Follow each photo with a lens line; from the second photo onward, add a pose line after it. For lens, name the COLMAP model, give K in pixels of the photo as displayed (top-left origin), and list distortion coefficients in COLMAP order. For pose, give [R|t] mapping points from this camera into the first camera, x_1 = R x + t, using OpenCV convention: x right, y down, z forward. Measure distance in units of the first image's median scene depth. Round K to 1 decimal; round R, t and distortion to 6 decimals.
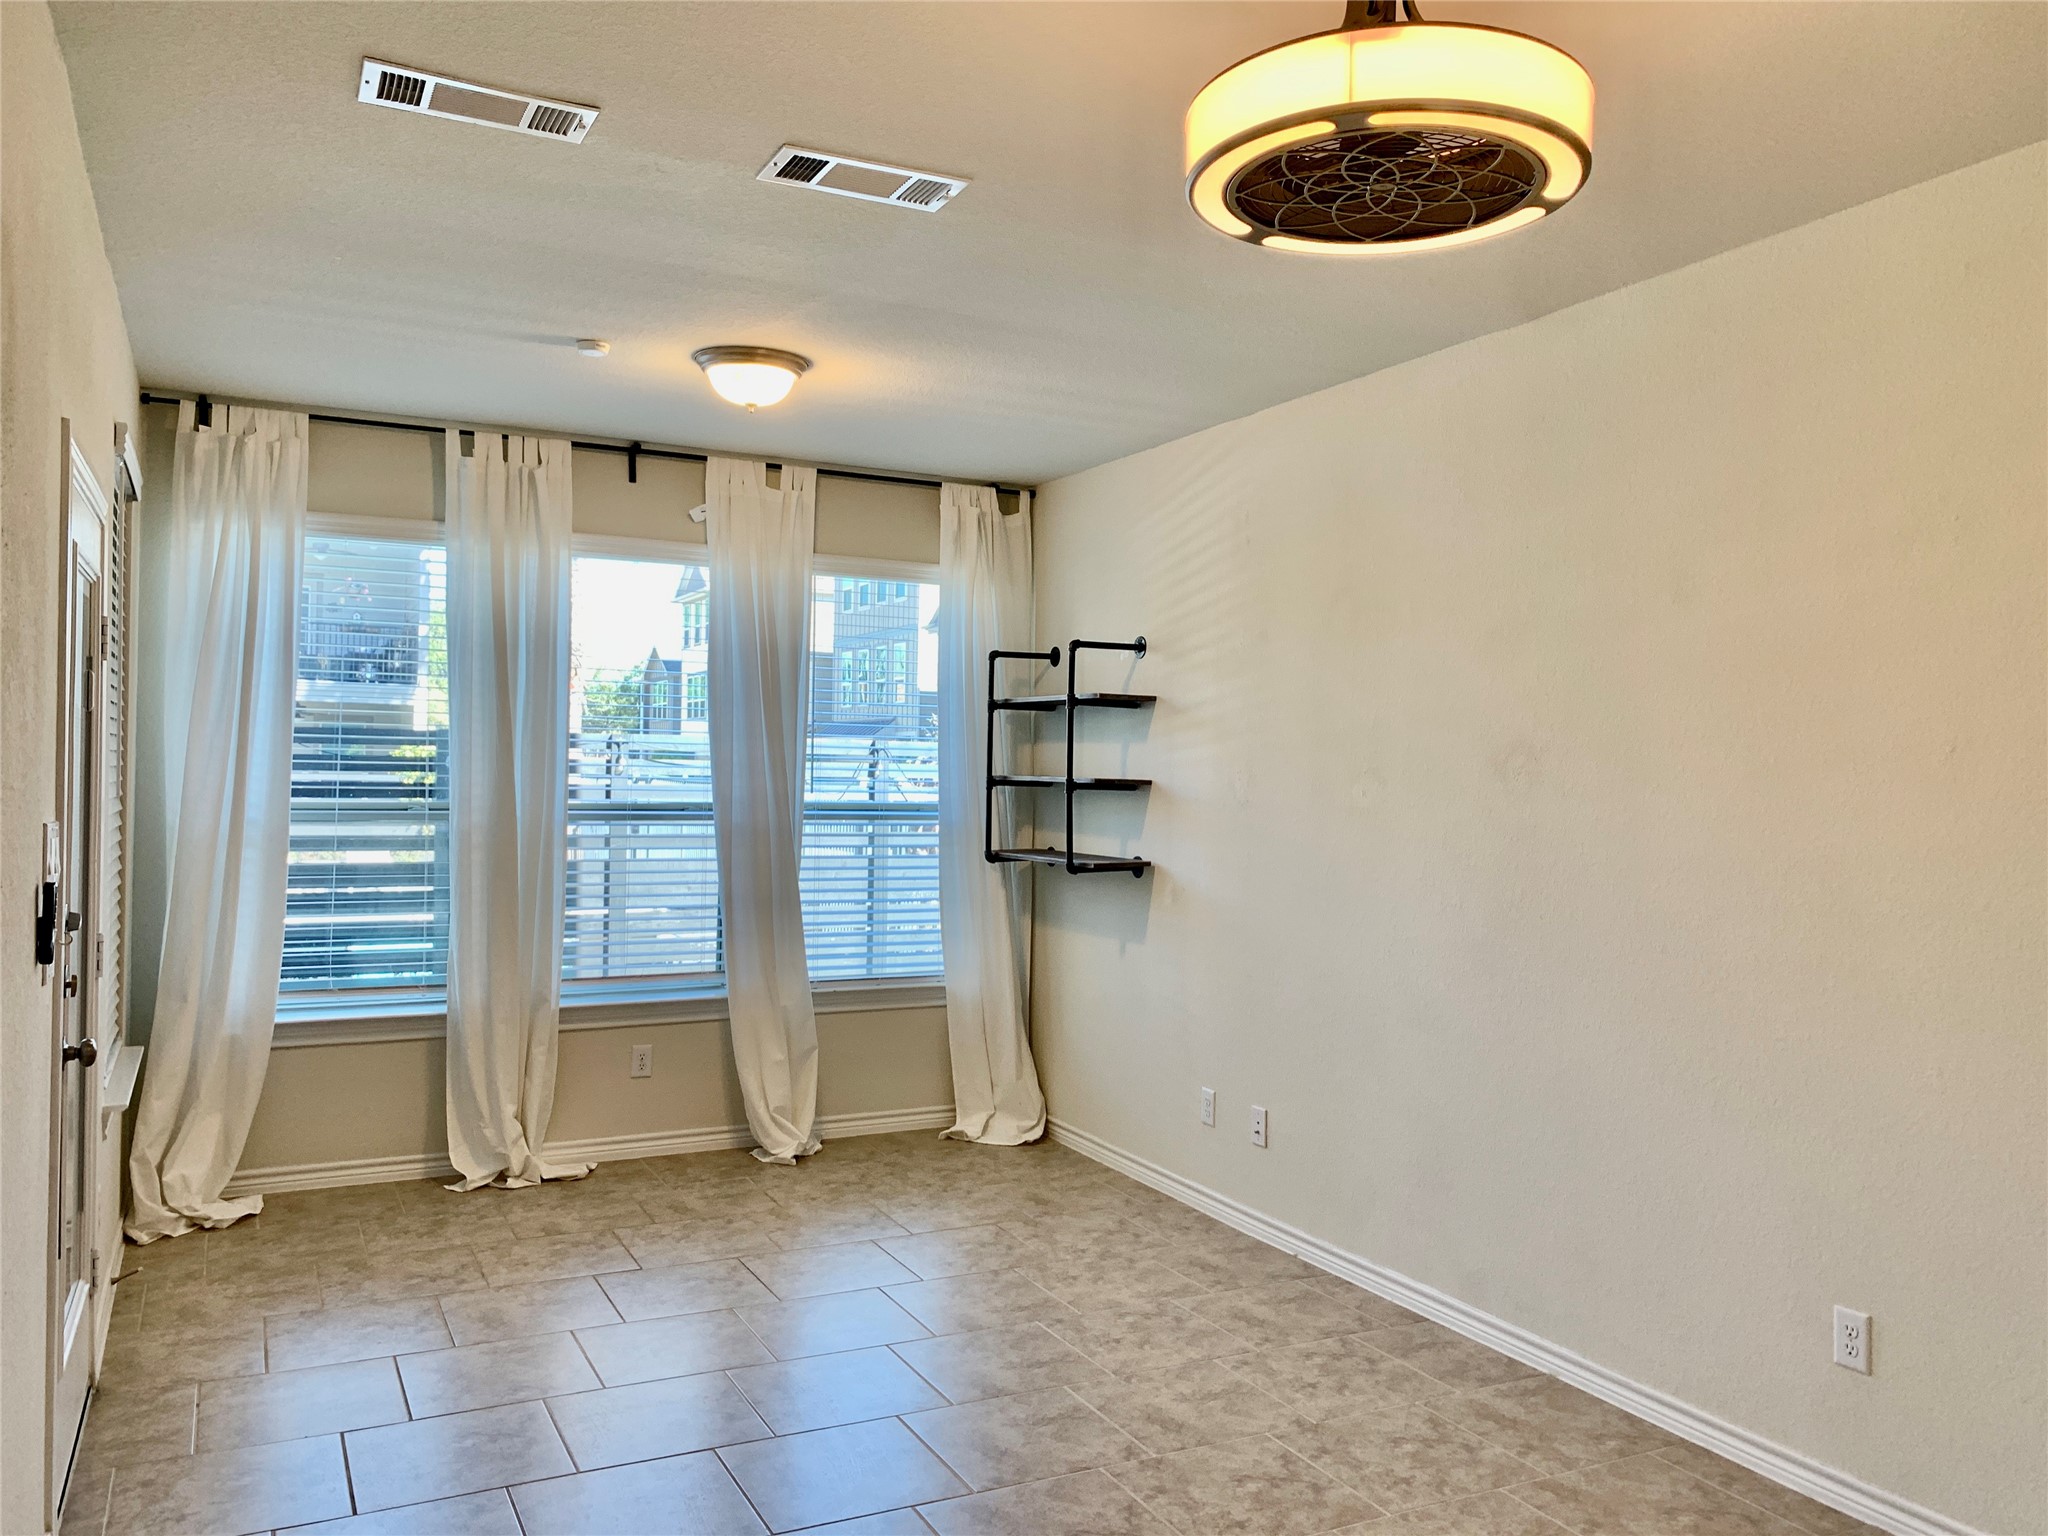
lens RADIAL K [[1573.0, 0, 1027.5], [0, 1573.0, 769.0], [0, 0, 1]] dist [0.041143, -0.031577]
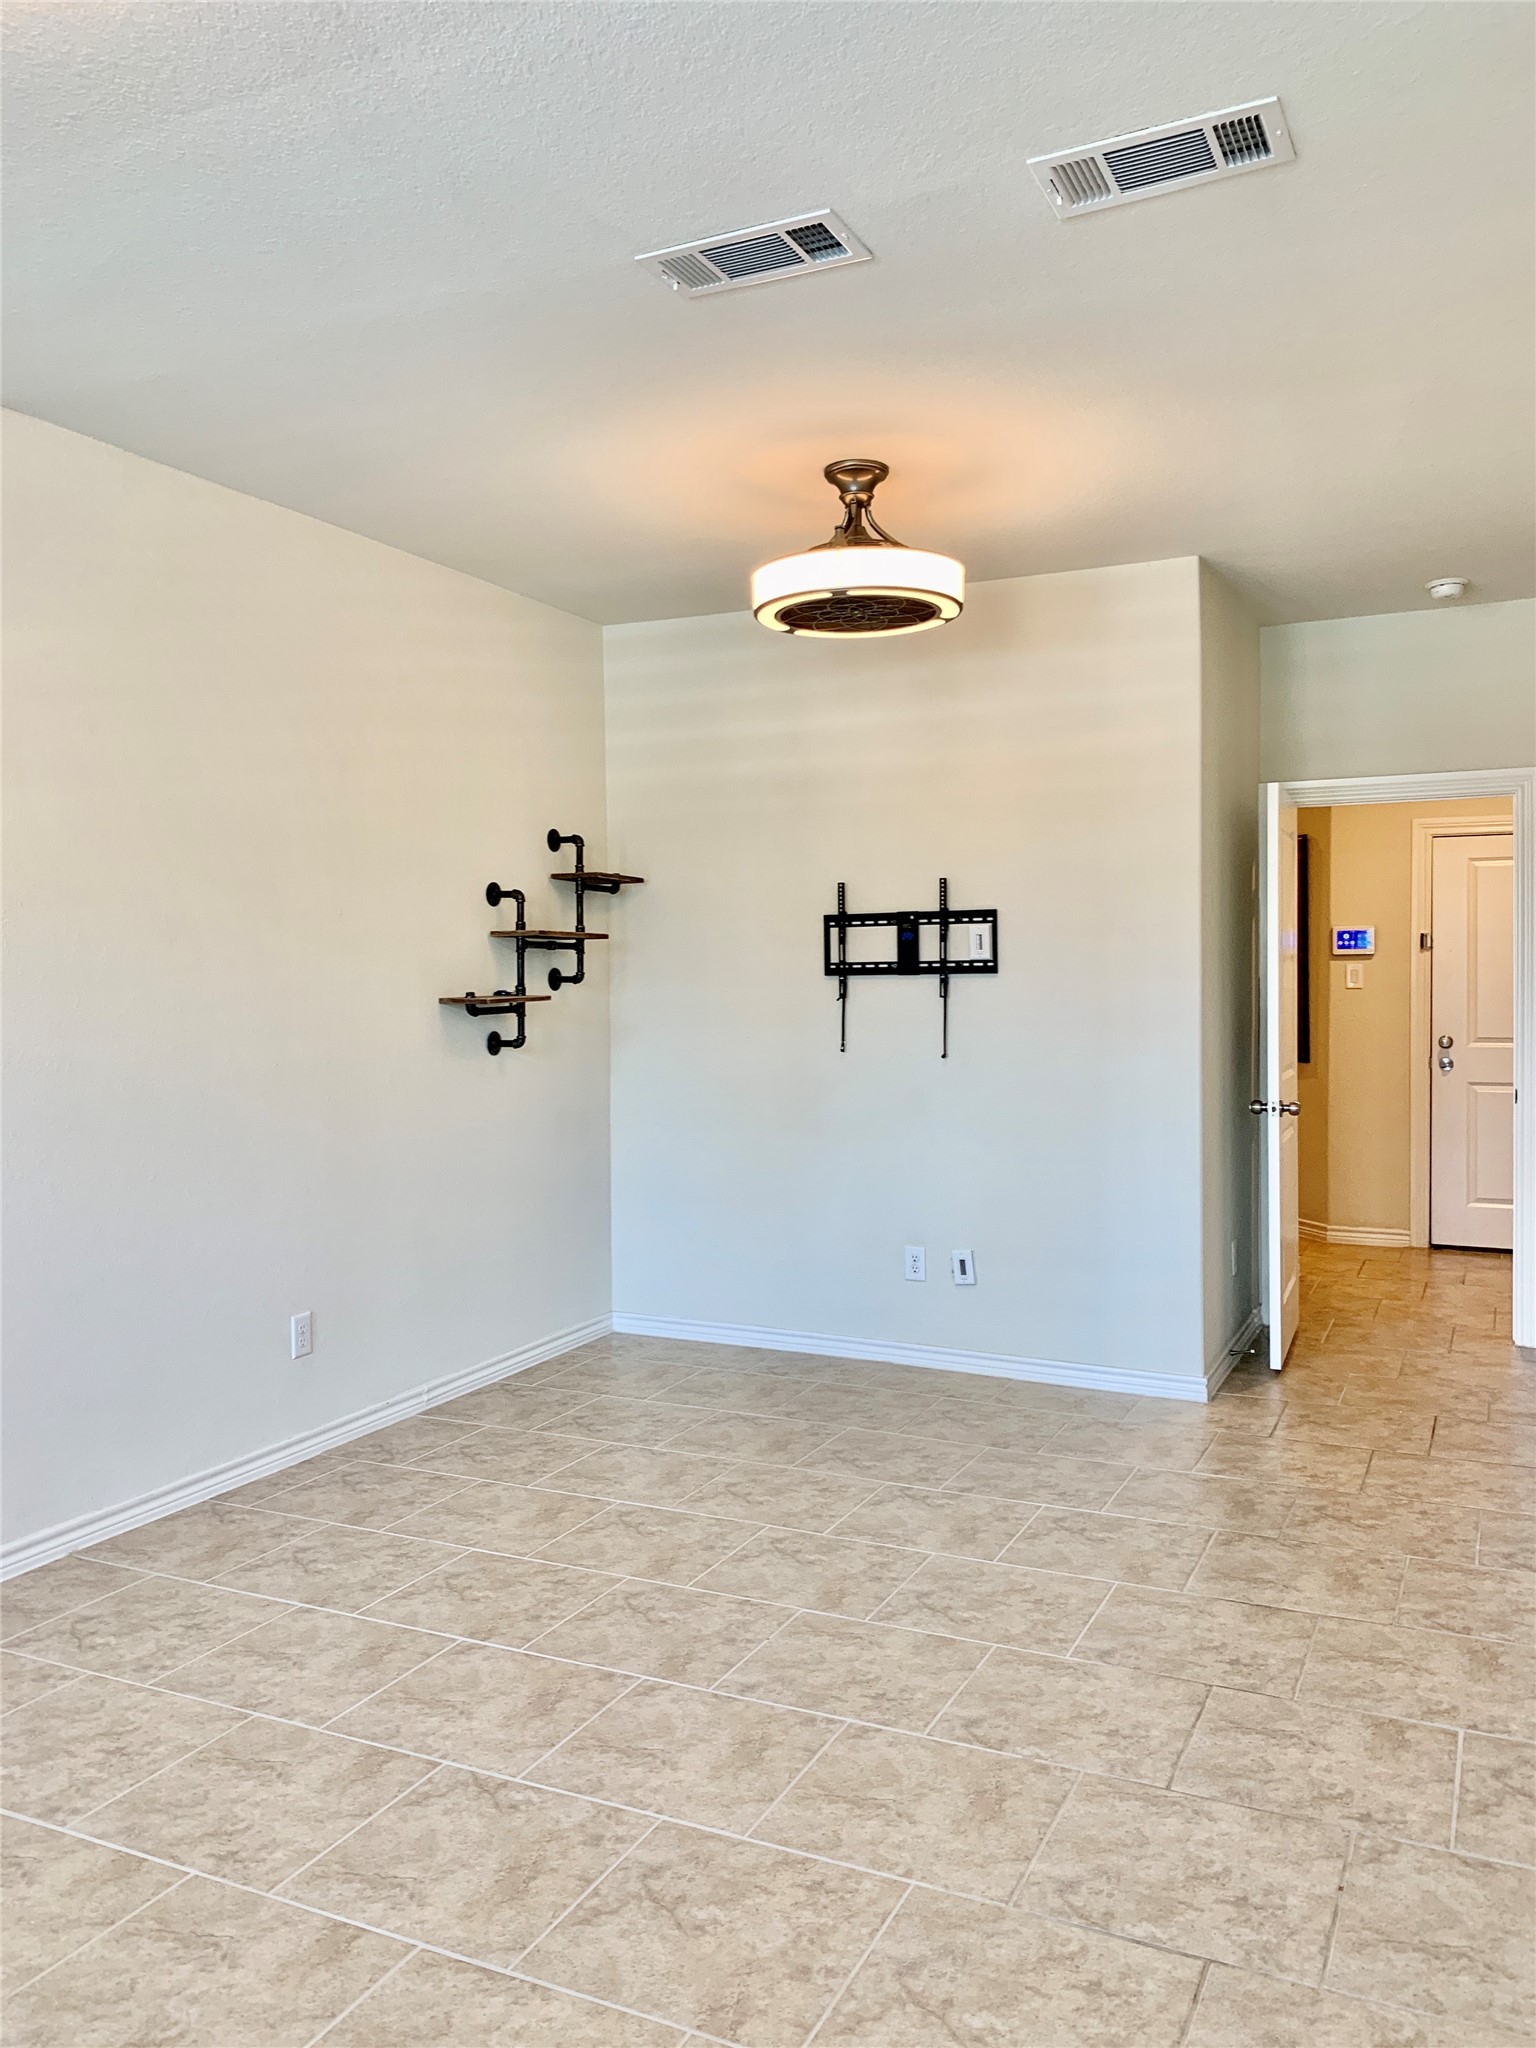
lens RADIAL K [[1573.0, 0, 771.7], [0, 1573.0, 1024.0], [0, 0, 1]] dist [0.041143, -0.031577]
pose [[-0.607393, -0.025597, 0.793989, -0.721418], [0.003954, 0.999371, 0.035243, 0.041248], [-0.794392, 0.024546, -0.606910, 1.348790]]
